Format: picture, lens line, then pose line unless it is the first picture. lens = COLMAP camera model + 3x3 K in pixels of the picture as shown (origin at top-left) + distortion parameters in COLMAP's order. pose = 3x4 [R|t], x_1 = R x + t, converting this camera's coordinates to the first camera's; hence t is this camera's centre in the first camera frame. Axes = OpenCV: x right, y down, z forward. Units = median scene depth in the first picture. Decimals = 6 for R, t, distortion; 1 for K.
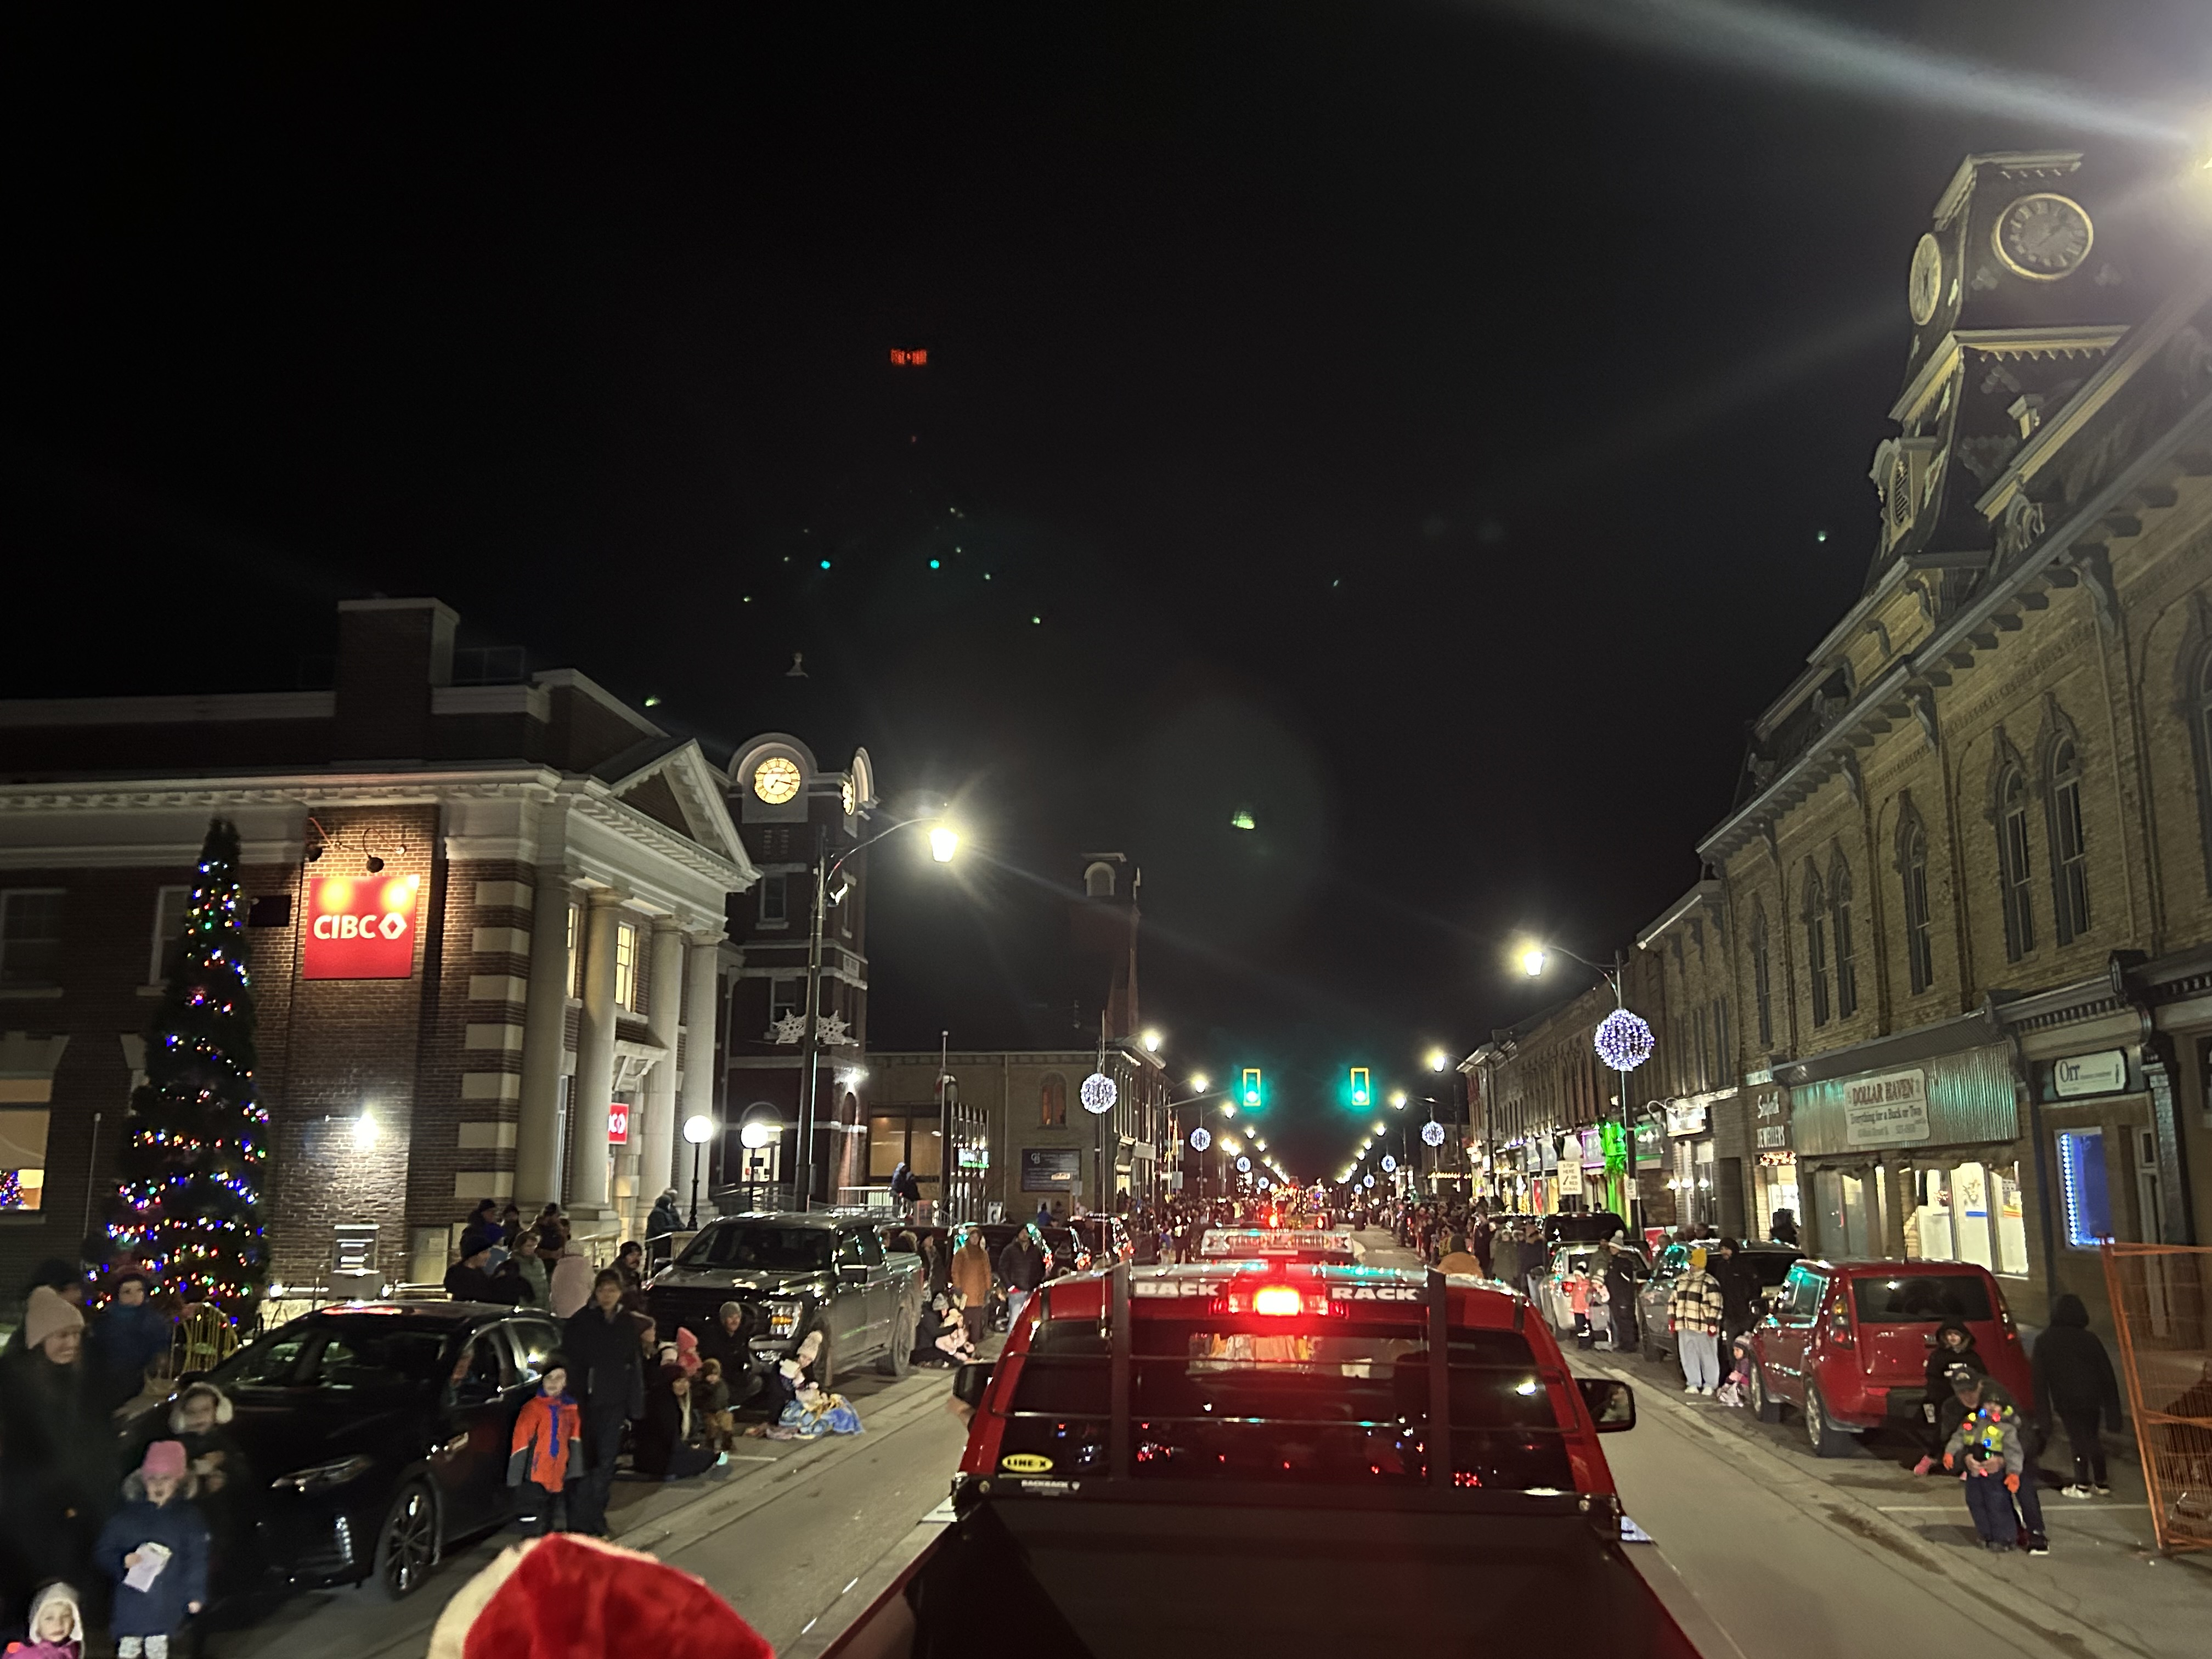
lens RADIAL K [[1824.1, 0, 1106.0], [0, 1824.1, 829.5], [0, 0, 1]] dist [0.006070, 0.000405]
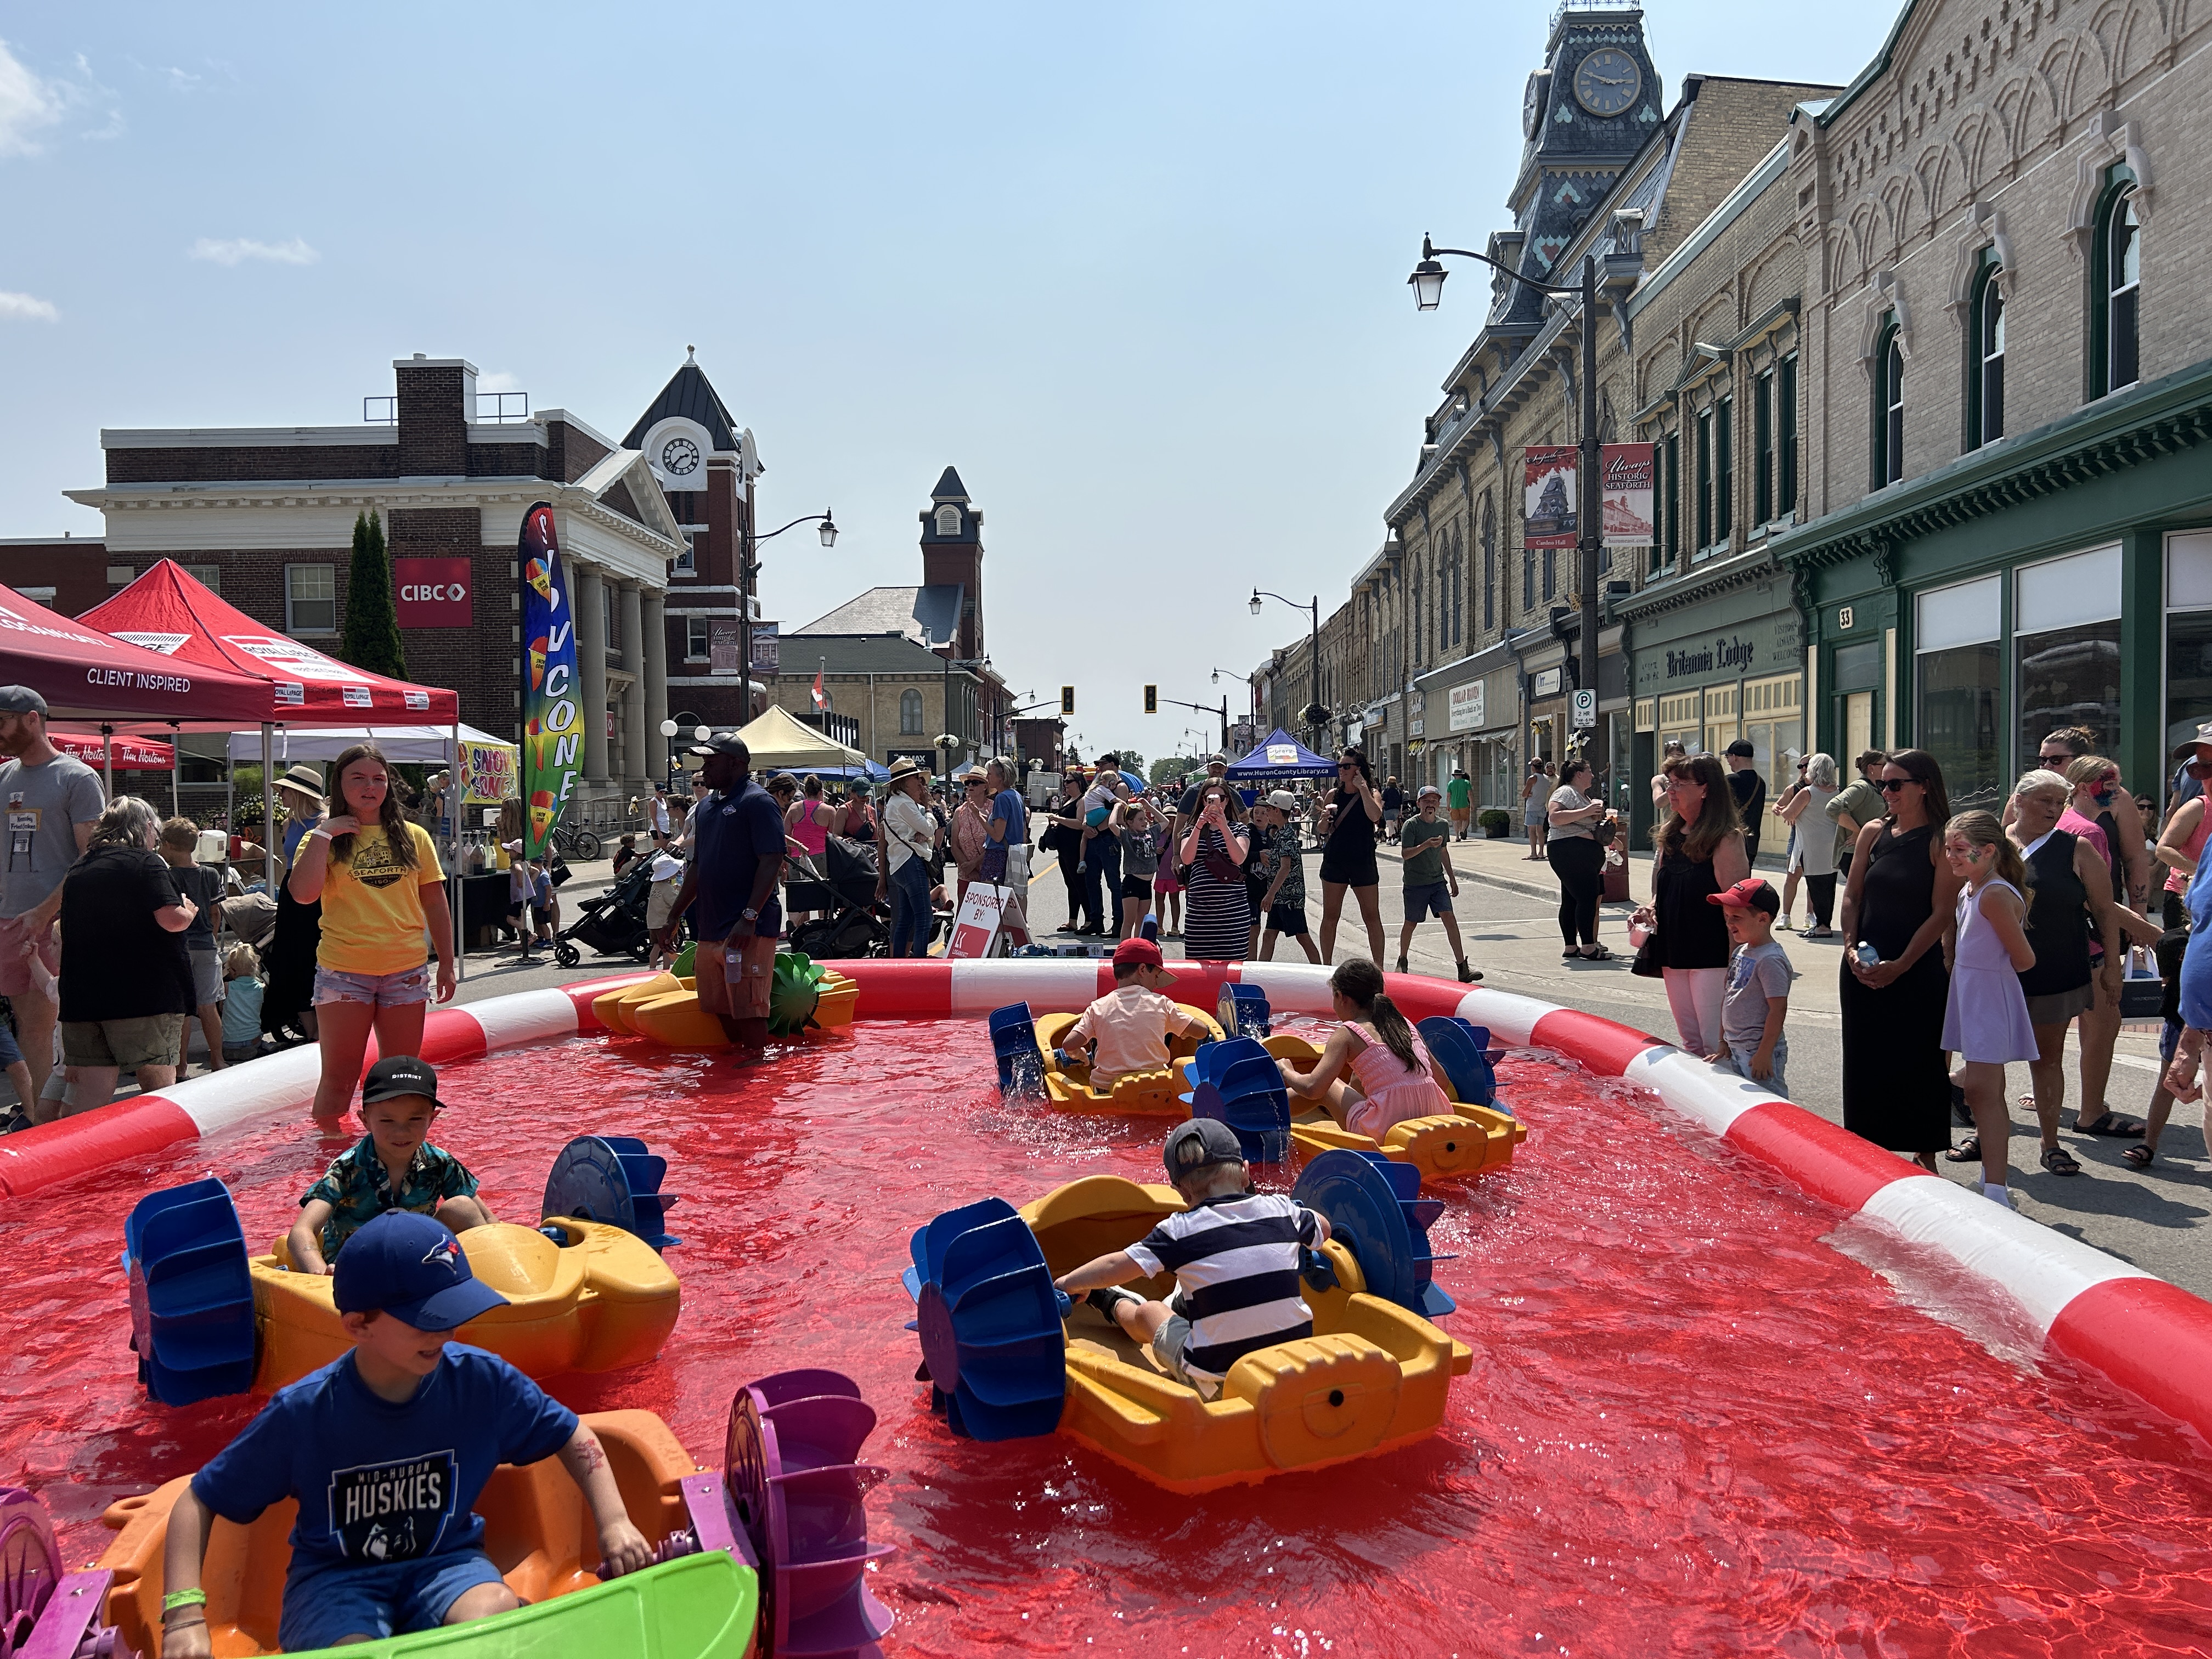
lens RADIAL K [[1671.4, 0, 1073.5], [0, 1671.4, 832.9], [0, 0, 1]] dist [0.031370, -0.001303]
pose [[0.997665, -0.014455, 0.066753, 0.012427], [-0.000439, 0.975971, 0.217900, -0.043053], [-0.068298, -0.217420, 0.973686, -0.324037]]
